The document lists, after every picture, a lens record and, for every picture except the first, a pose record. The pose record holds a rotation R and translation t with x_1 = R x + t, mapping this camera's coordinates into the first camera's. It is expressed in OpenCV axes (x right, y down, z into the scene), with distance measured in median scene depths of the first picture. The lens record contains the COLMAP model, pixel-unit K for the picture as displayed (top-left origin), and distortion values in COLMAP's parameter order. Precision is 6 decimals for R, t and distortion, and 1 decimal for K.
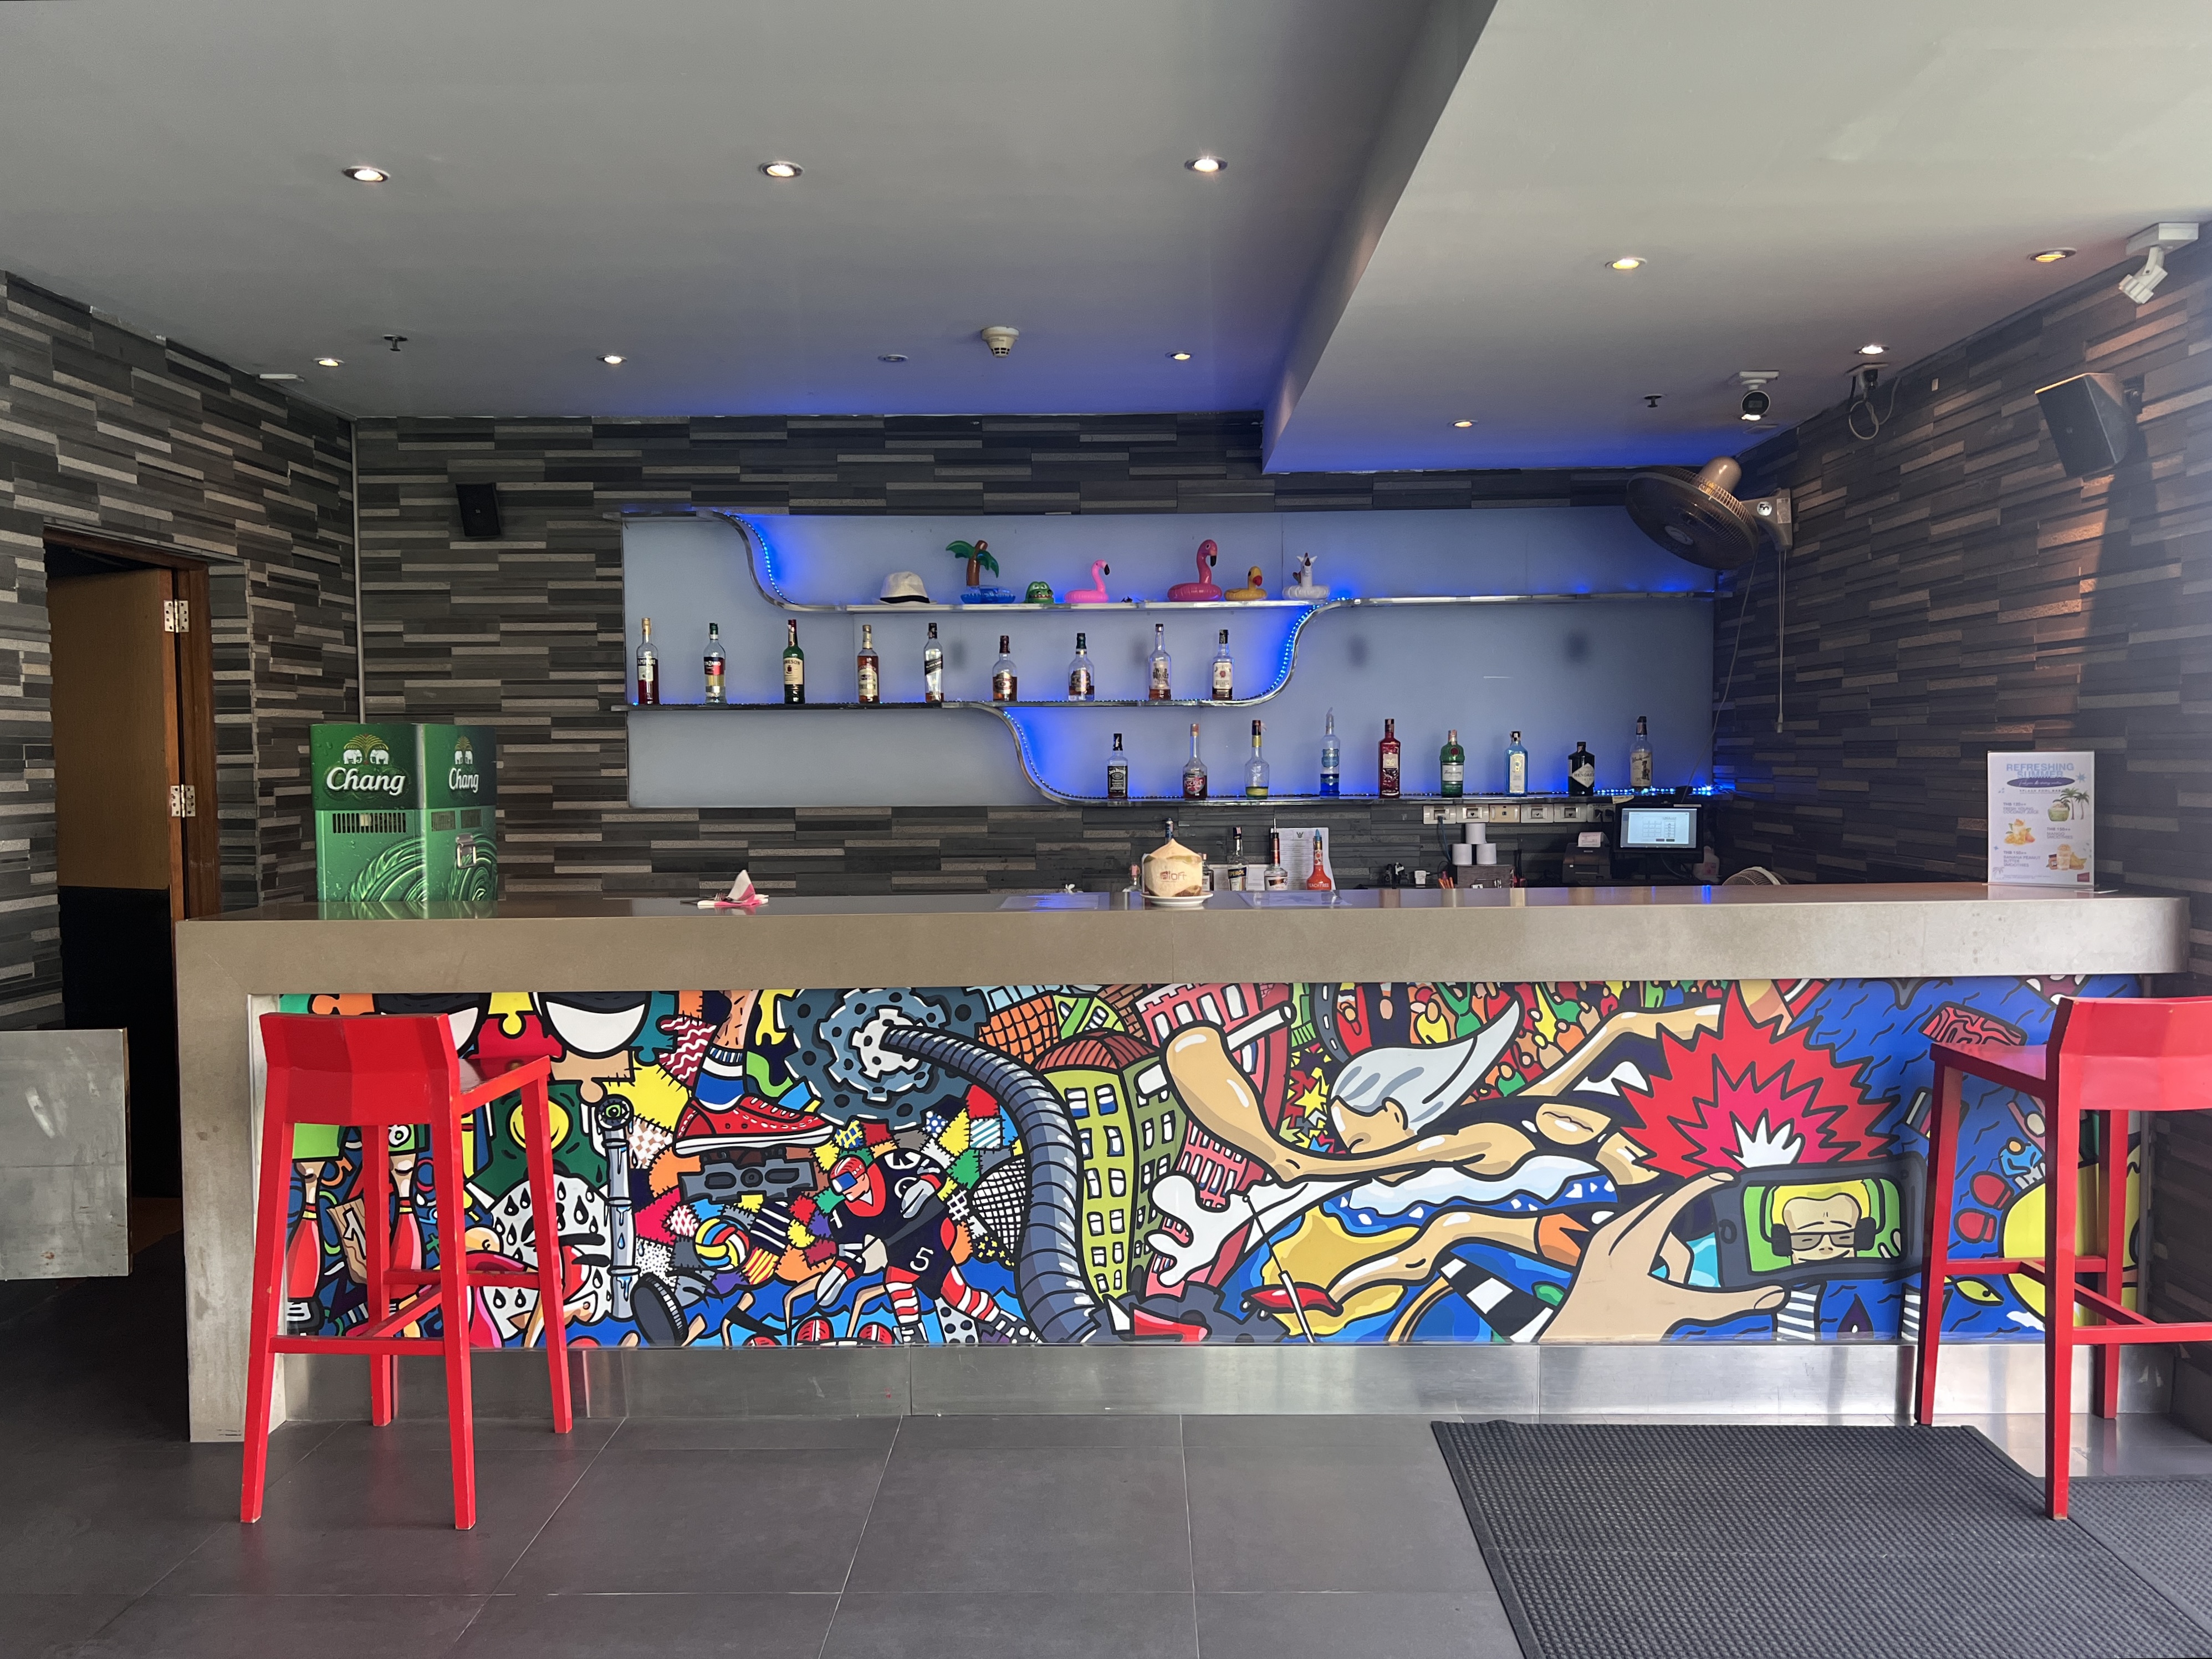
lens RADIAL K [[1653.3, 0, 1104.6], [0, 1653.3, 844.9], [0, 0, 1]] dist [0.059531, -0.074866]
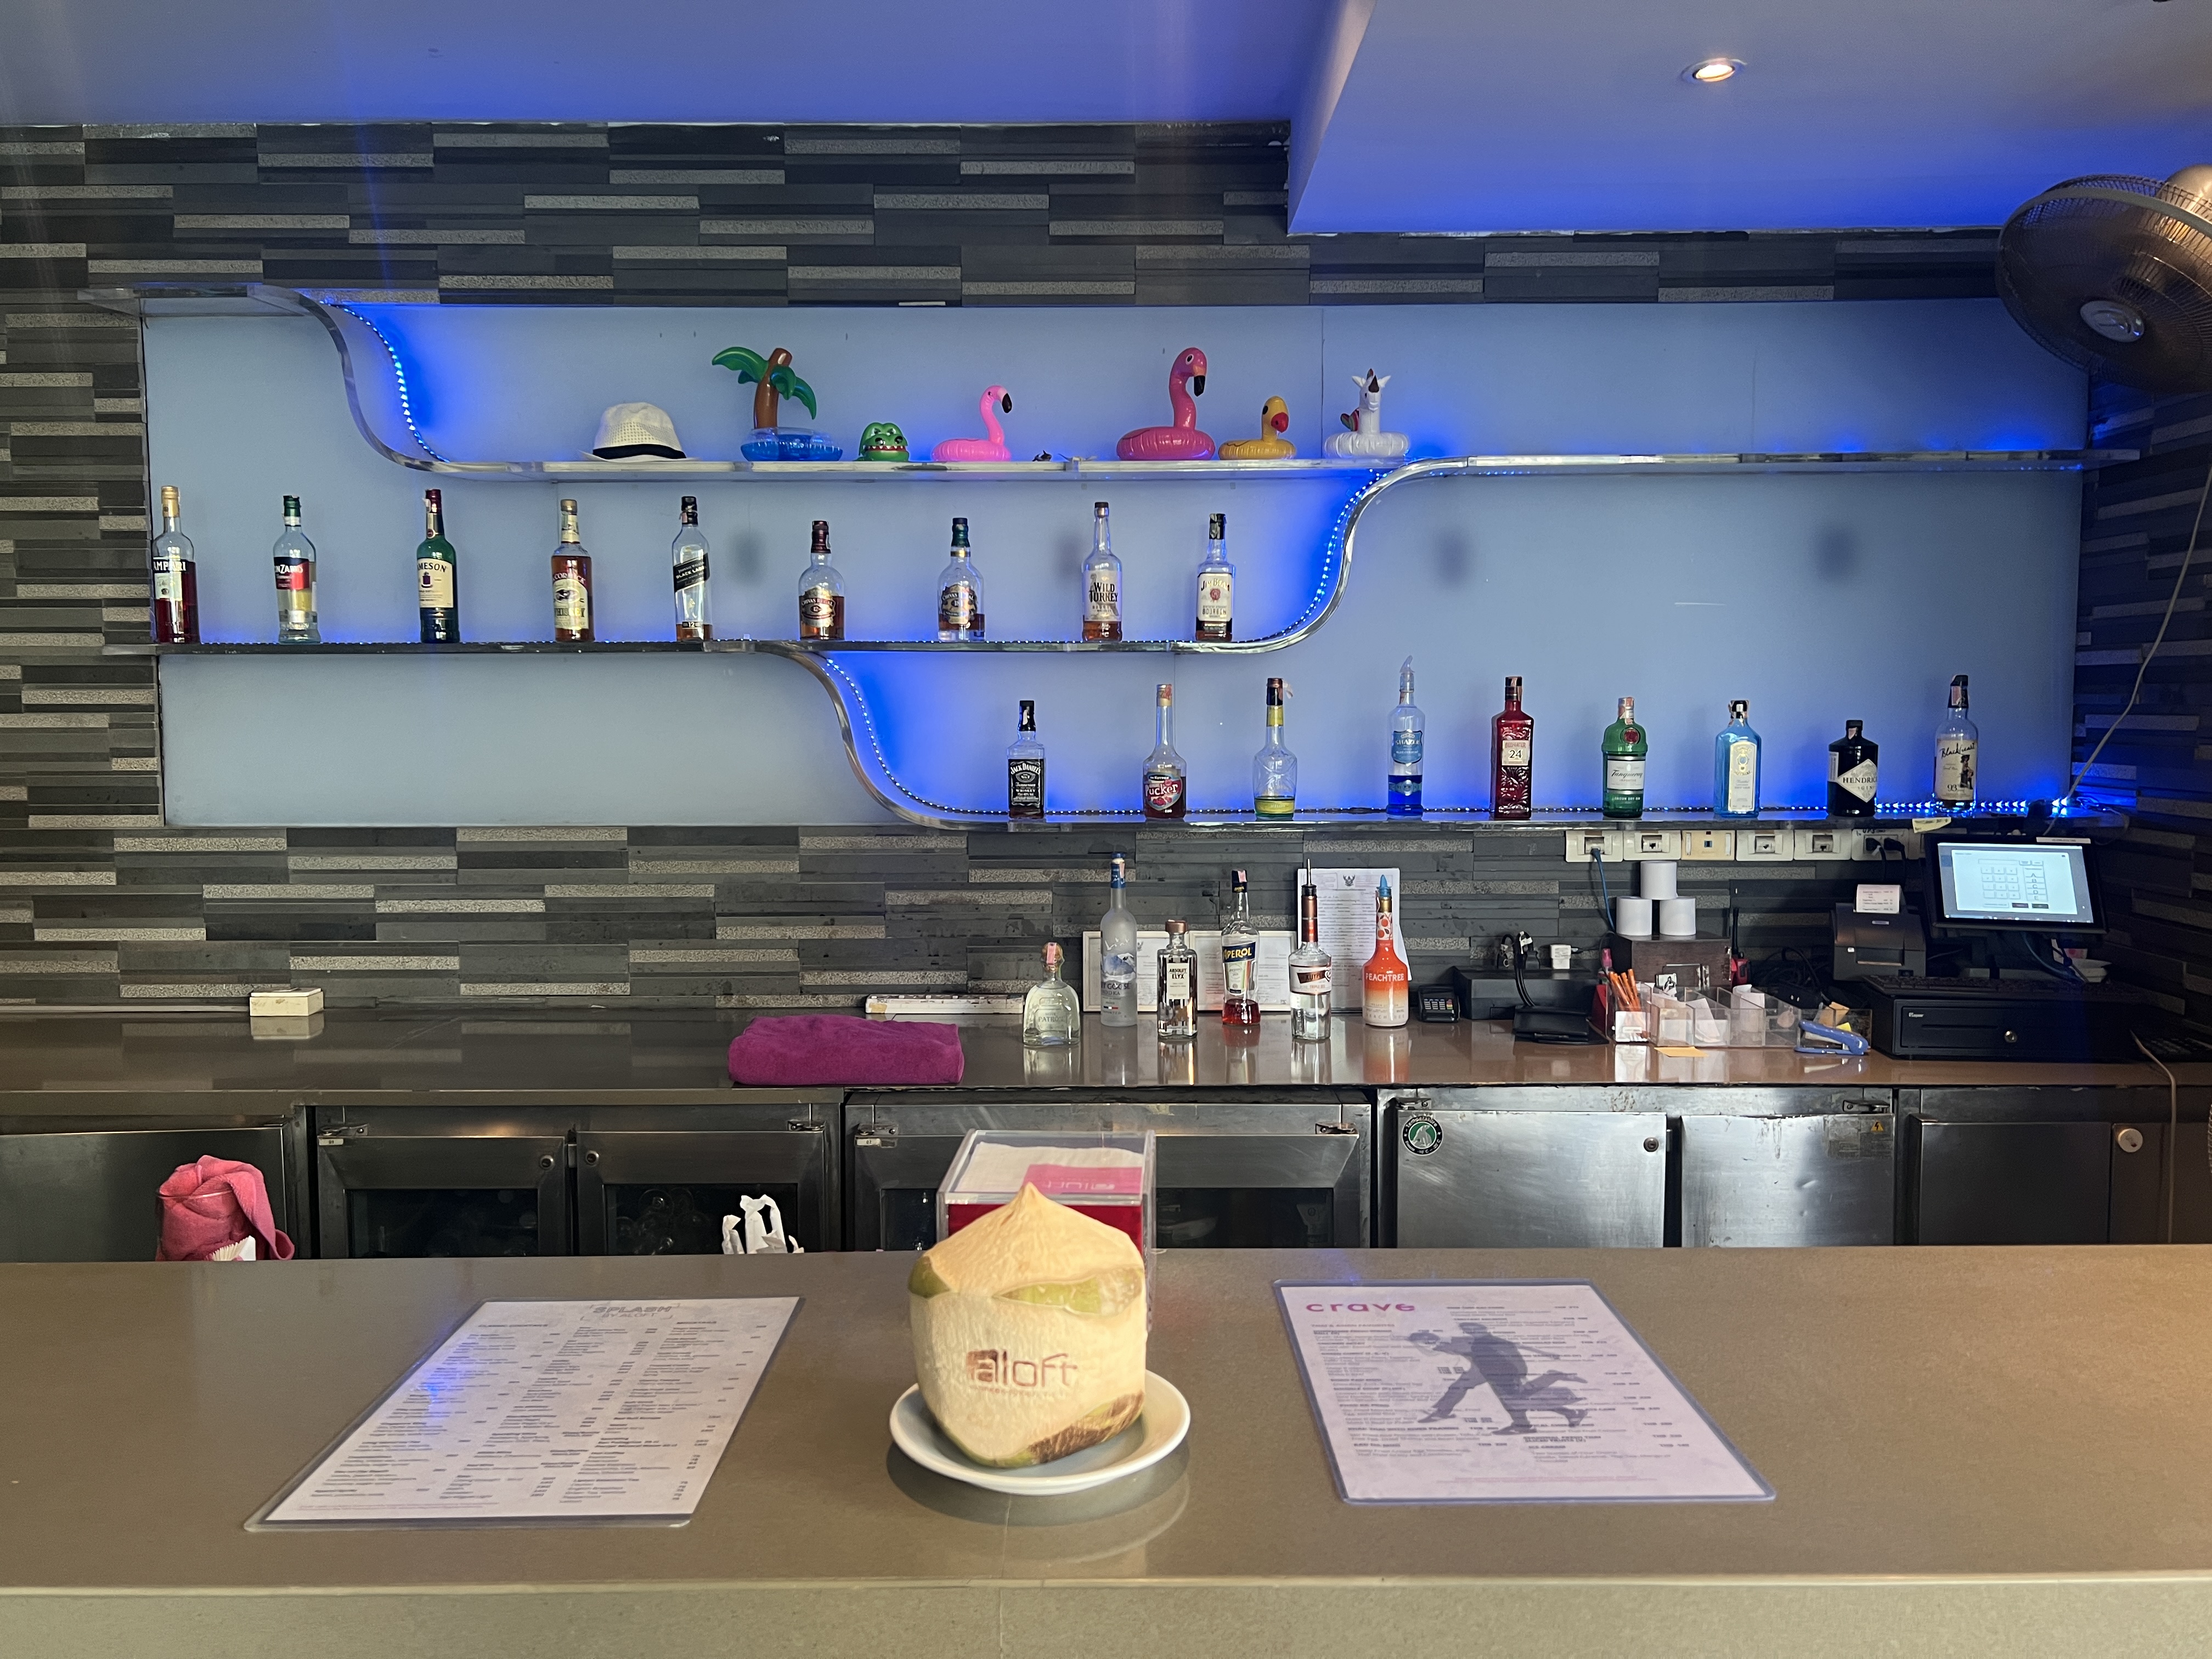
lens RADIAL K [[1653.3, 0, 1125.6], [0, 1653.3, 821.1], [0, 0, 1]] dist [0.059531, -0.074866]
pose [[0.999757, 0.003522, 0.021756, 0.029026], [-0.003889, 0.999850, 0.016856, -0.035844], [-0.021694, -0.016937, 0.999621, 0.435955]]
